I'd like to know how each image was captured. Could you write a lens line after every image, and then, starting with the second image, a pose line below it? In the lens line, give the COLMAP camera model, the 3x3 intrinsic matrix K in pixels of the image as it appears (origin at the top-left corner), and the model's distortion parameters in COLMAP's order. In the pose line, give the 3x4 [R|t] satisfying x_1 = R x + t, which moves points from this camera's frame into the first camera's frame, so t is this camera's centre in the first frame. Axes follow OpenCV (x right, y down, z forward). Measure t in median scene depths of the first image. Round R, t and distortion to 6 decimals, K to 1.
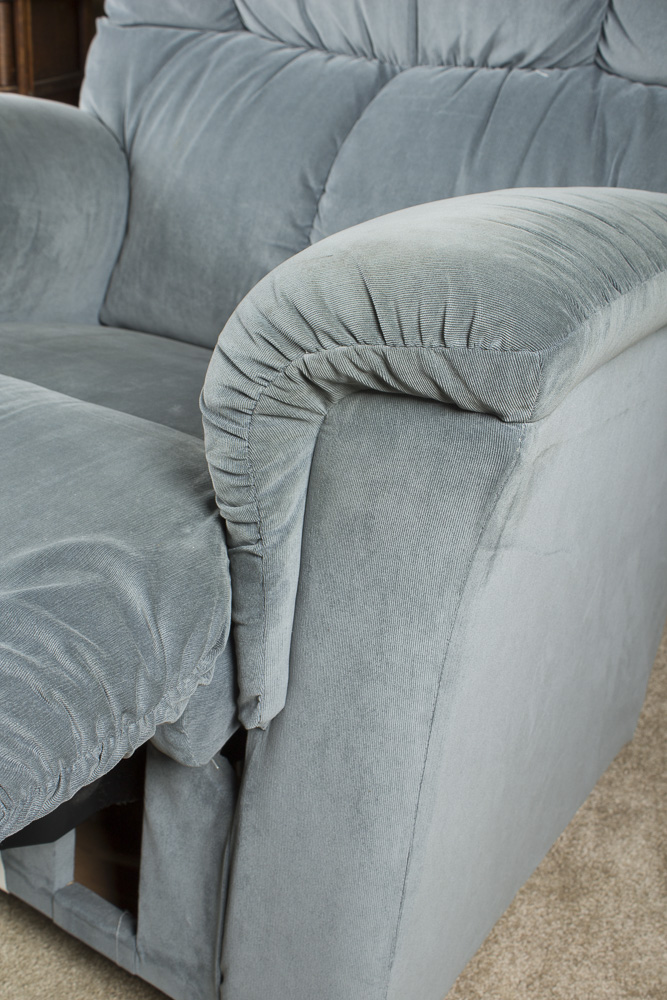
lens RADIAL K [[1198.4, 0, 337.7], [0, 1198.4, 500.5], [0, 0, 1]] dist [-0.073701, 0.000000]
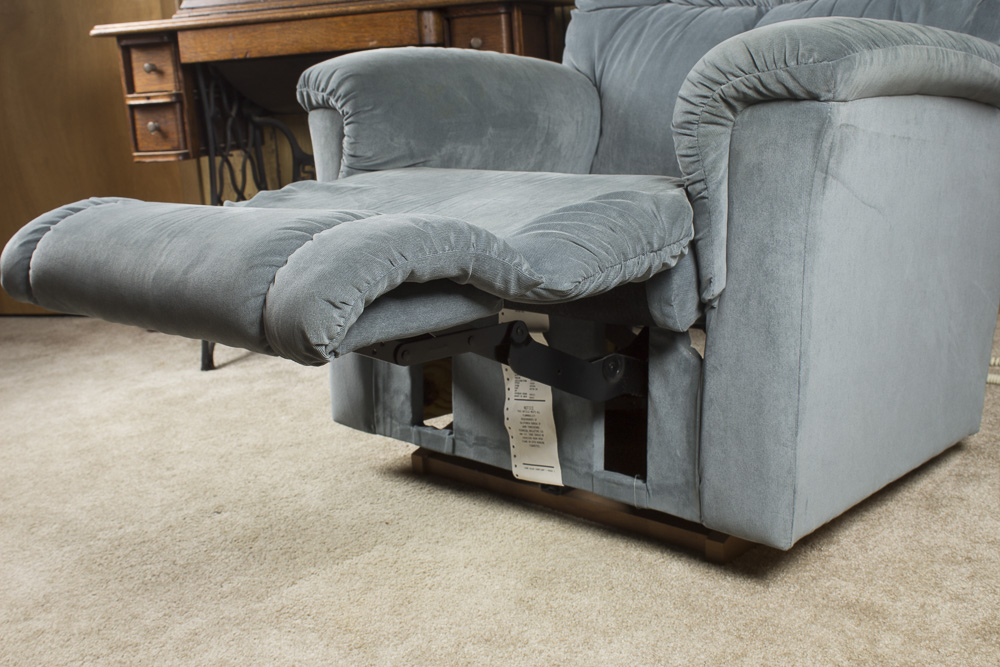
lens RADIAL K [[1226.1, 0, 497.8], [0, 1226.1, 333.1], [0, 0, 1]] dist [-0.066938, 0.000000]
pose [[0.975185, -0.078927, -0.206845, -0.001401], [0.037322, 0.979530, -0.197808, 0.545771], [0.218223, 0.185179, 0.958169, -0.808090]]
